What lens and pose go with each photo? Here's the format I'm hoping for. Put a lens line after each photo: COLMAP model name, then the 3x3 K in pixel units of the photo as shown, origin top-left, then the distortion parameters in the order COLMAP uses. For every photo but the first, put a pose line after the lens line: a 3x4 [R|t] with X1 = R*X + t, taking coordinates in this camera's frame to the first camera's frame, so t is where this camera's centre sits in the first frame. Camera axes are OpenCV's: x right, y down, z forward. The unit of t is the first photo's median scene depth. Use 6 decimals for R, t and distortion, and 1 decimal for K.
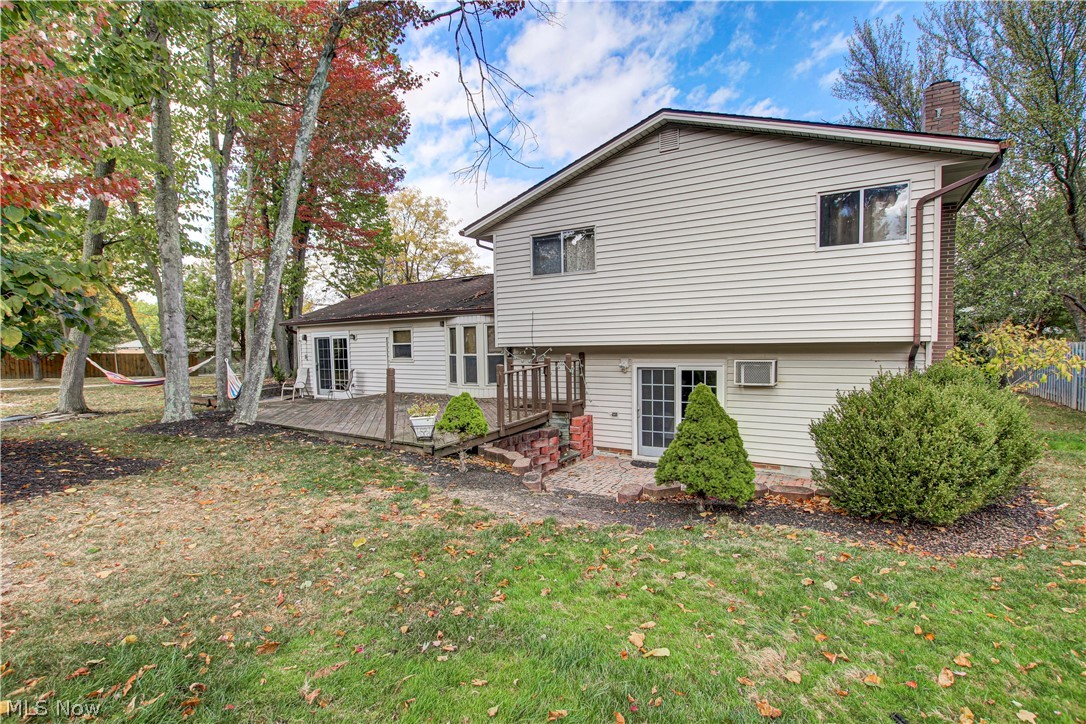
lens RADIAL K [[533.8, 0, 533.0], [0, 533.8, 384.6], [0, 0, 1]] dist [-0.021908, -0.000103]
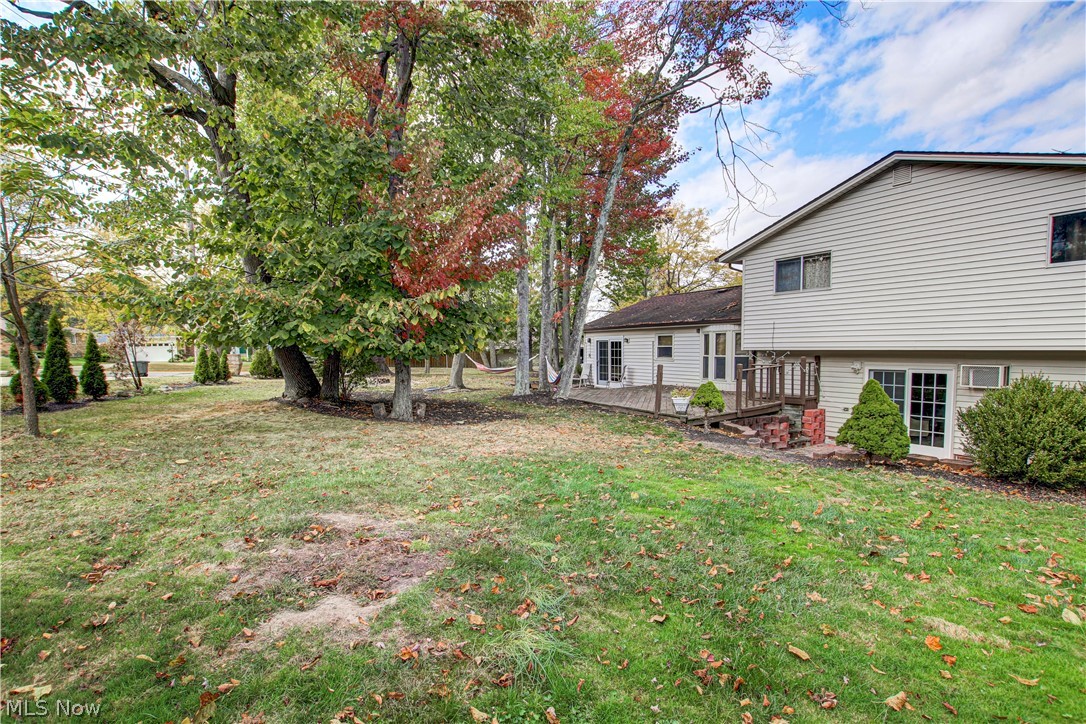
lens RADIAL K [[533.8, 0, 533.0], [0, 533.8, 384.6], [0, 0, 1]] dist [-0.021908, -0.000103]
pose [[0.890735, 0.040246, -0.452738, 0.064998], [-0.039549, 0.999157, 0.011009, 0.015925], [0.452799, 0.008100, 0.891576, -0.339234]]
